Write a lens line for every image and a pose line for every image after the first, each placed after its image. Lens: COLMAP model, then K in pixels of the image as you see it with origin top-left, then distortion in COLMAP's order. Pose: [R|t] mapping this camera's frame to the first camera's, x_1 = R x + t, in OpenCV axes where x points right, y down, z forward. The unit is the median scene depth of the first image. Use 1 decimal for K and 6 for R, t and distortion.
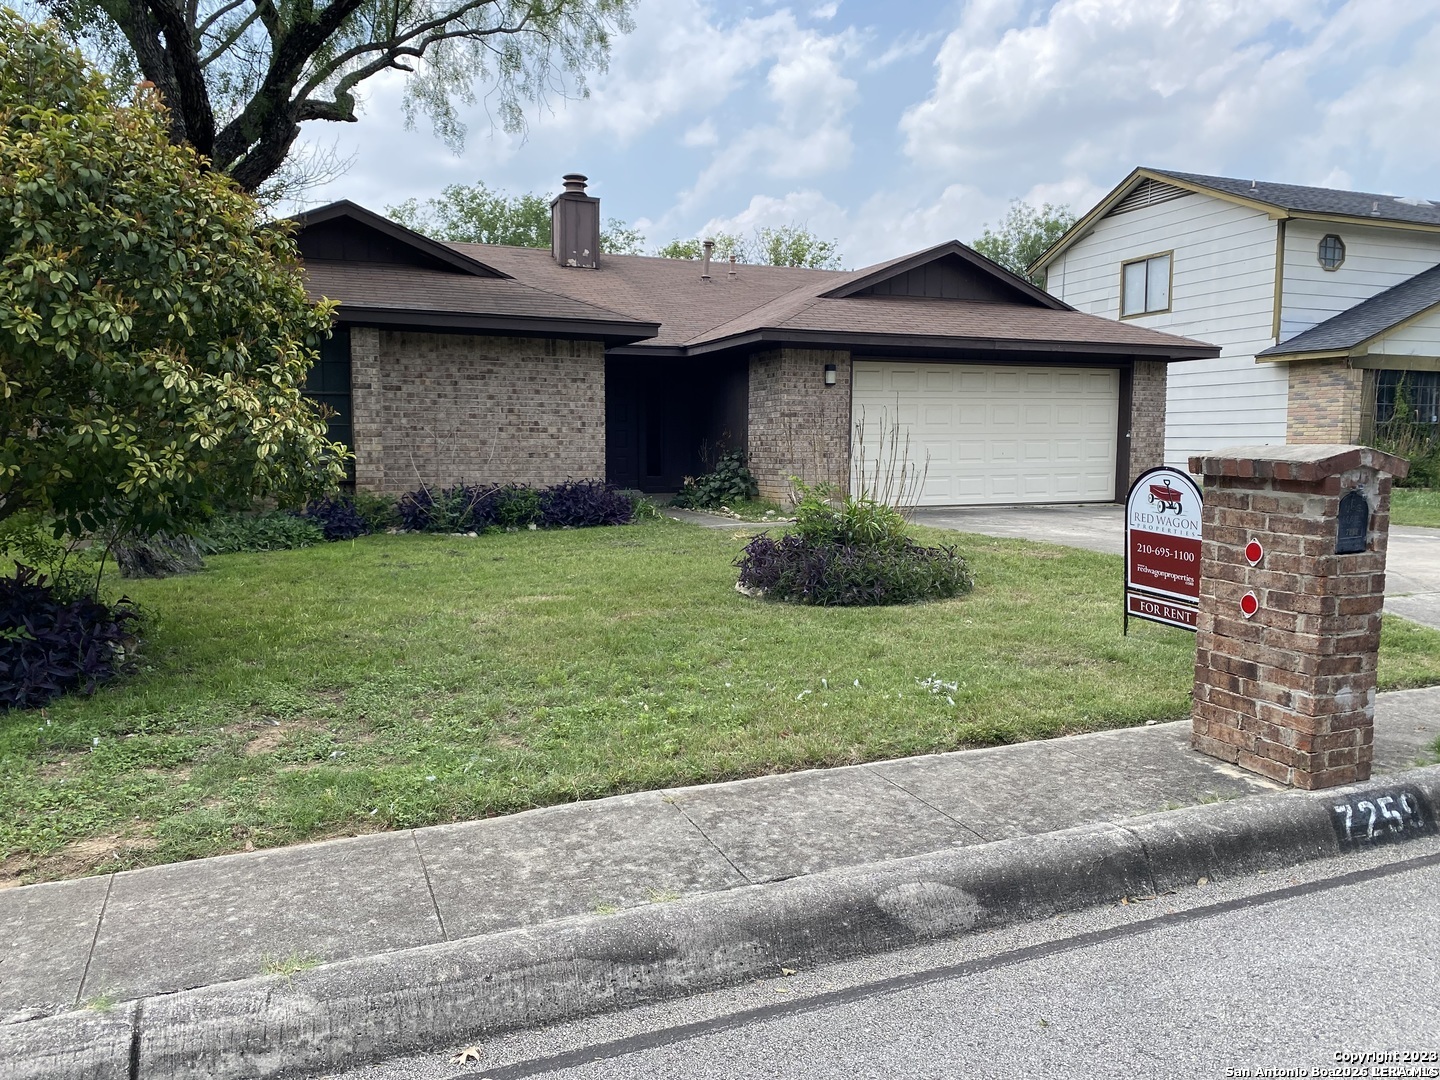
lens RADIAL K [[1164.5, 0, 720.0], [0, 1164.5, 540.0], [0, 0, 1]] dist [0.144965, -0.165449]
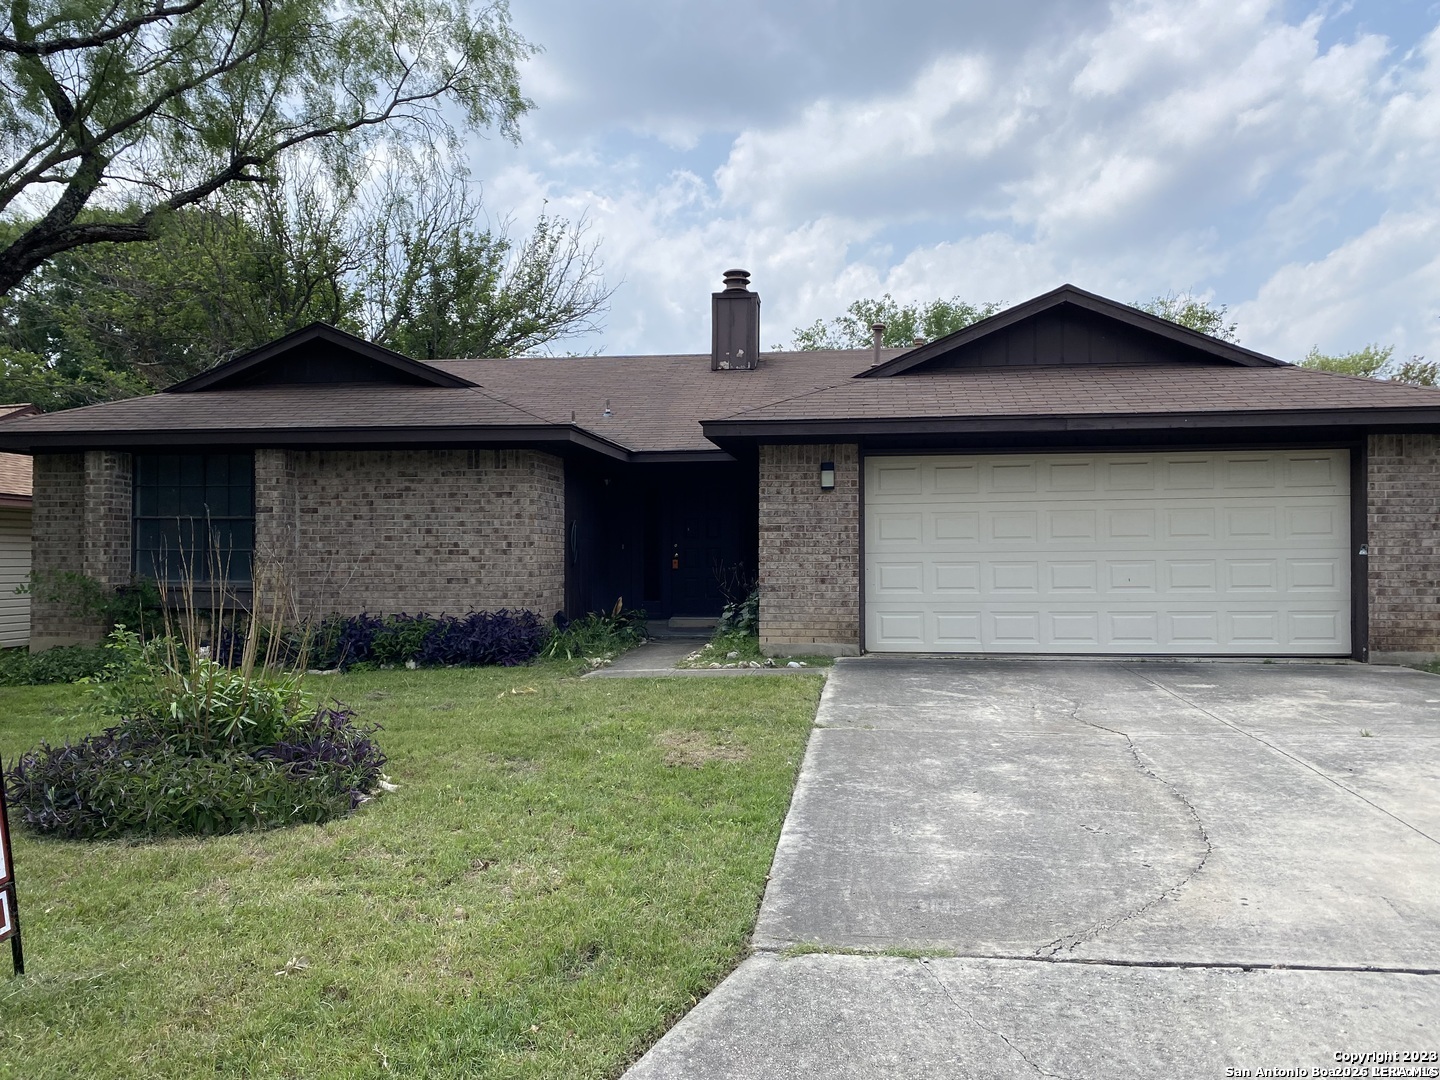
lens RADIAL K [[1164.5, 0, 720.0], [0, 1164.5, 540.0], [0, 0, 1]] dist [0.144965, -0.165449]
pose [[0.858103, -0.014396, -0.513276, 0.466715], [-0.036111, 0.995440, -0.088290, -0.032608], [0.512206, 0.094297, 0.853670, 0.348444]]
